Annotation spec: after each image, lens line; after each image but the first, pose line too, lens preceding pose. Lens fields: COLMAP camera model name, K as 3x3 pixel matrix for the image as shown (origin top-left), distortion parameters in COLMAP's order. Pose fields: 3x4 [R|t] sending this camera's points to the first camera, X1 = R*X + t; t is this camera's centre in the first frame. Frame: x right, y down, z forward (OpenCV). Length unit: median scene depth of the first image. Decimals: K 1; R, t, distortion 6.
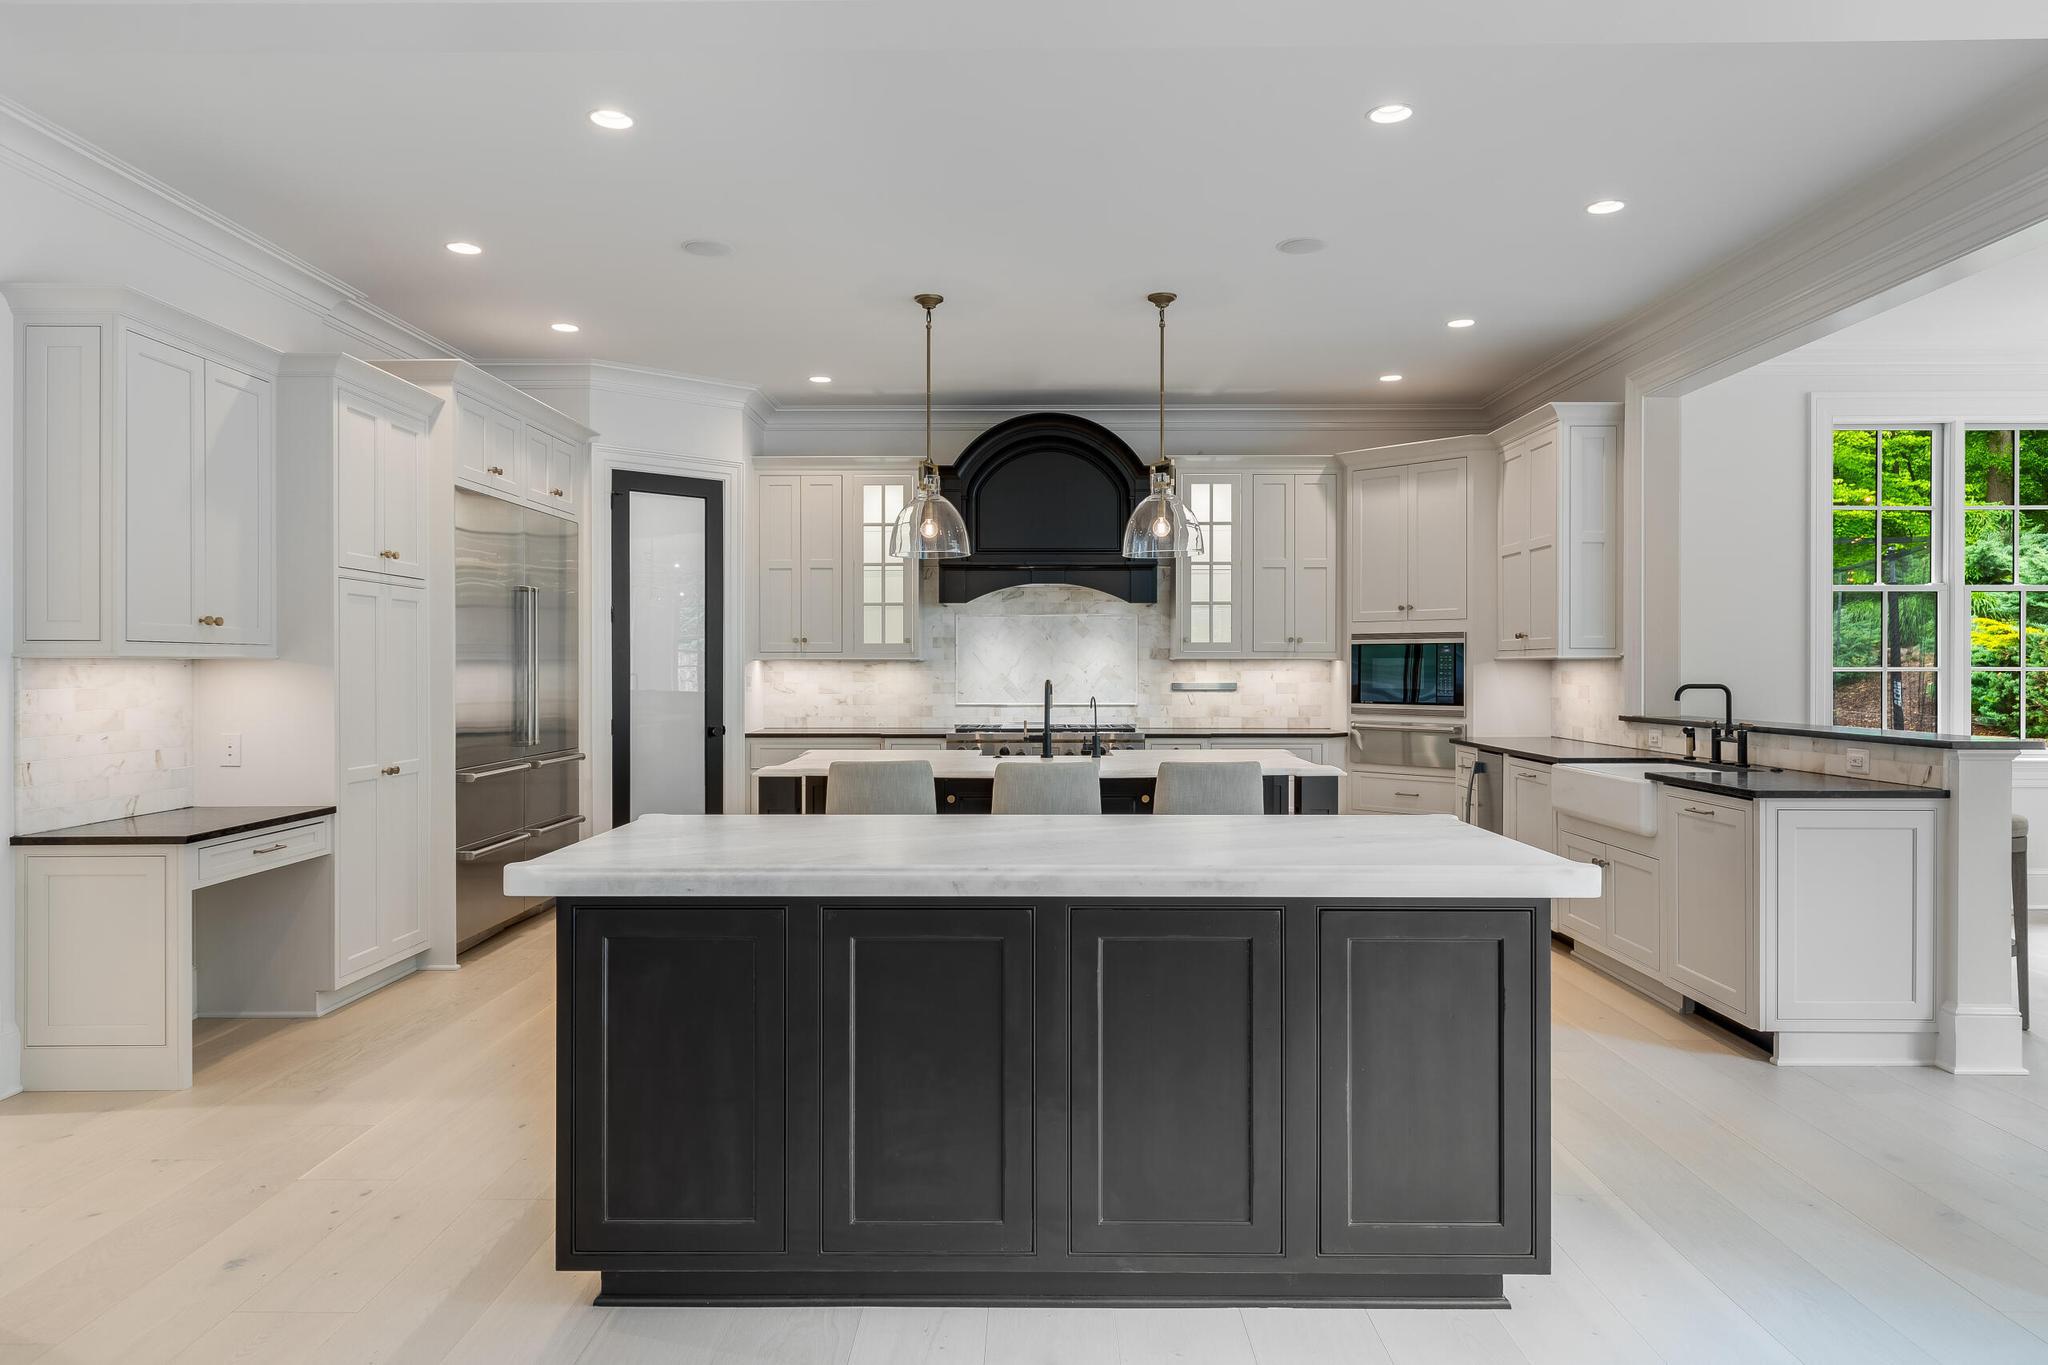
lens RADIAL K [[1300.4, 0, 1025.2], [0, 1300.4, 670.7], [0, 0, 1]] dist [-0.004431, 0.001142]
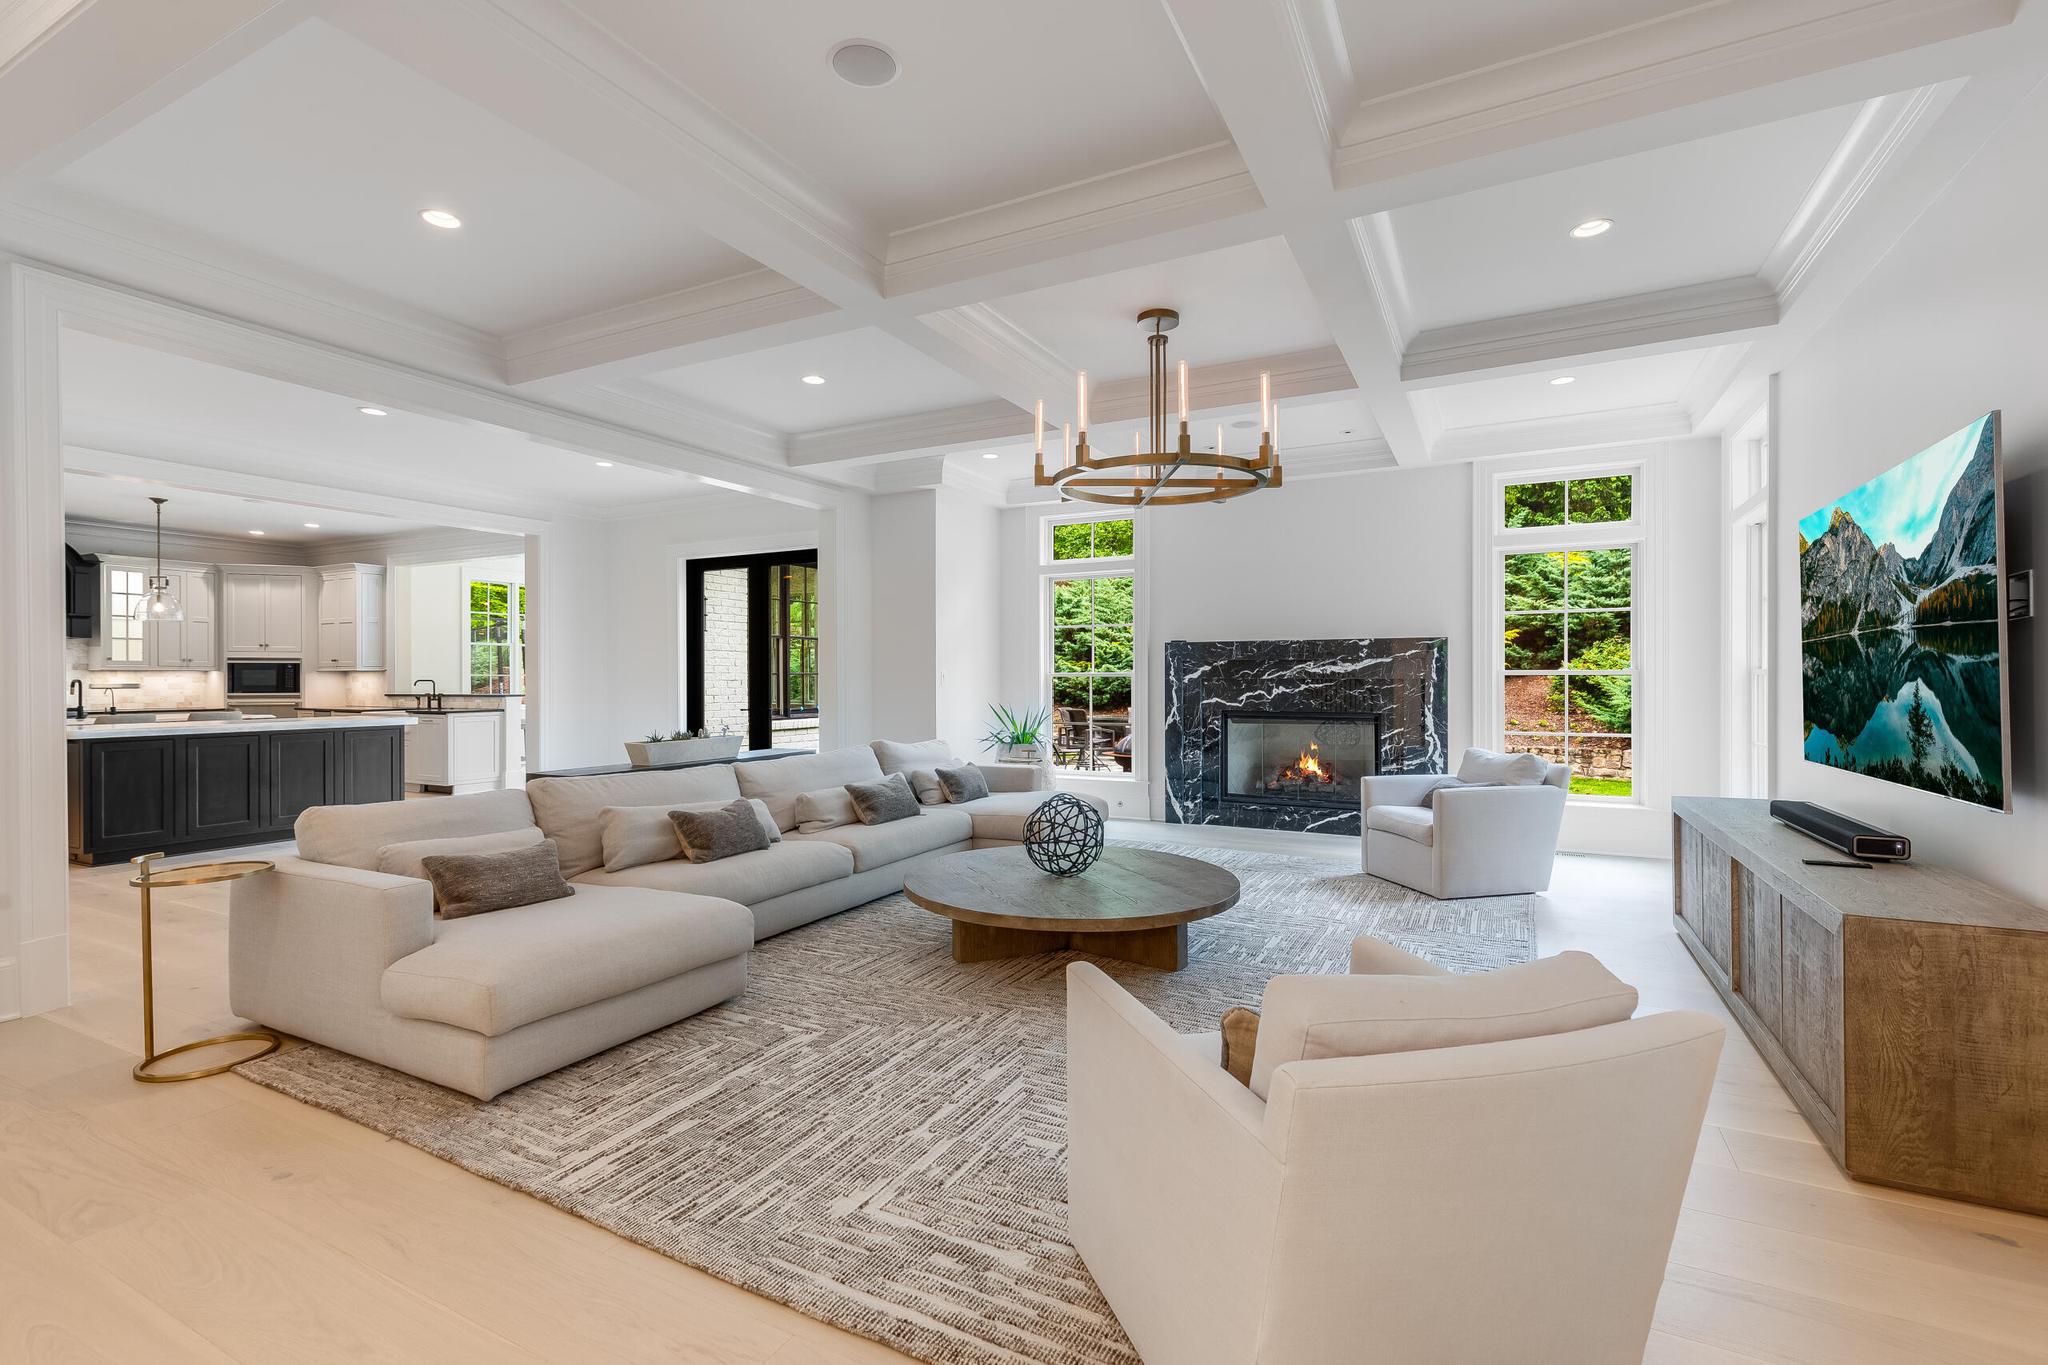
lens RADIAL K [[929.3, 0, 1012.5], [0, 929.3, 681.9], [0, 0, 1]] dist [0.009181, 0.000444]
pose [[0.474129, -0.004838, 0.880442, -0.479064], [0.002080, 0.999988, 0.004375, 0.005527], [-0.880453, -0.000243, 0.474133, -0.790825]]
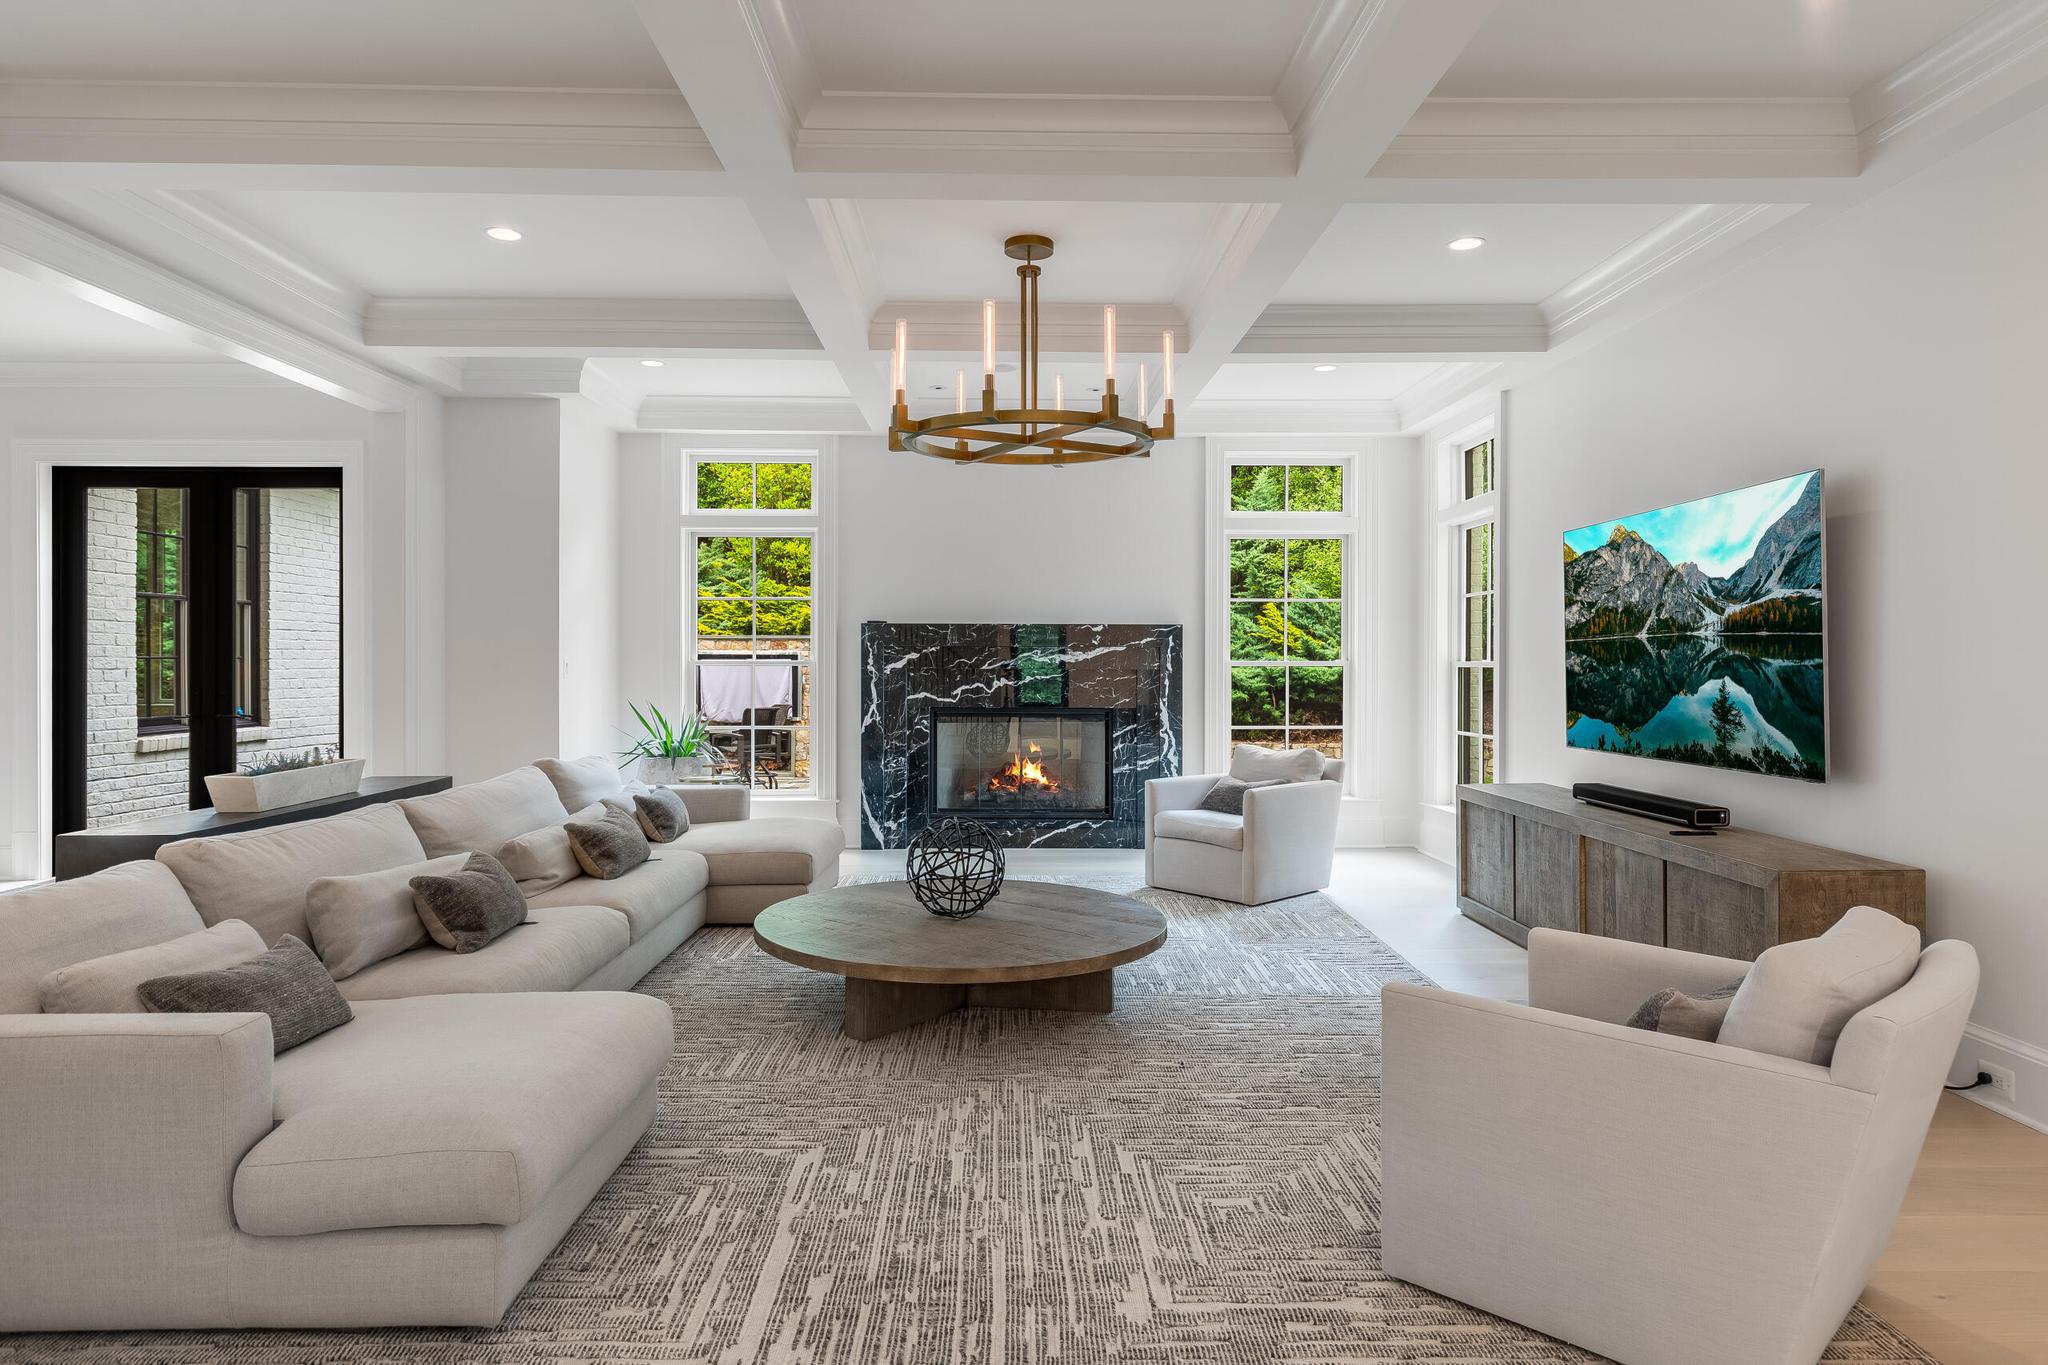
lens RADIAL K [[1215.2, 0, 1022.5], [0, 1215.2, 671.5], [0, 0, 1]] dist [0.002032, -0.000611]
pose [[-0.014063, -0.009163, 0.999859, -0.567735], [-0.002236, 0.999956, 0.009132, -0.001045], [-0.999899, -0.002107, -0.014083, -0.570558]]
